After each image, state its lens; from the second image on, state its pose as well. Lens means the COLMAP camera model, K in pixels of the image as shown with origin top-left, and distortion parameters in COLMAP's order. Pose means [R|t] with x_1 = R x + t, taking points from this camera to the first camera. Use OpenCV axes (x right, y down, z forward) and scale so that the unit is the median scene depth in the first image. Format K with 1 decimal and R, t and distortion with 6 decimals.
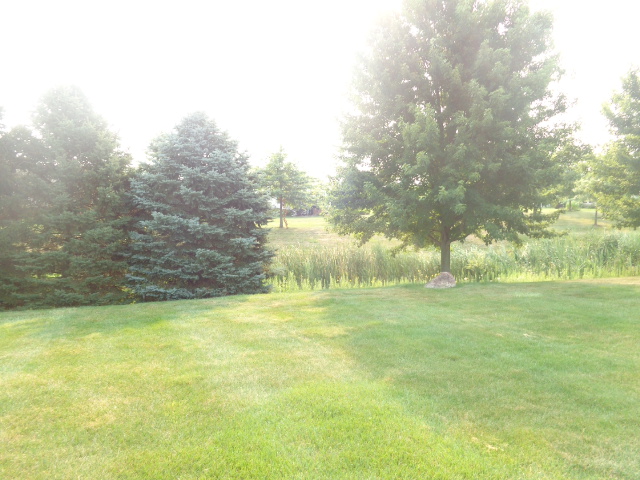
lens RADIAL K [[479.5, 0, 320.0], [0, 479.5, 240.0], [0, 0, 1]] dist [-0.003749, 0.002286]
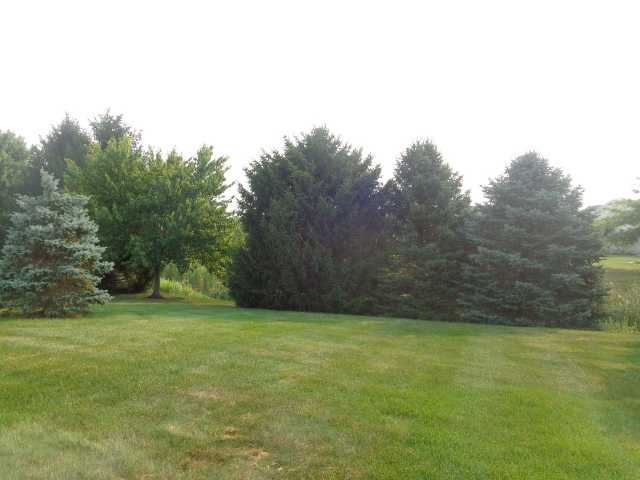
lens RADIAL K [[479.5, 0, 320.0], [0, 479.5, 240.0], [0, 0, 1]] dist [-0.003749, 0.002286]
pose [[0.733272, 0.008739, -0.679879, 0.152574], [-0.060265, 0.996817, -0.052184, 0.008342], [0.677259, 0.079238, 0.731465, -0.108266]]
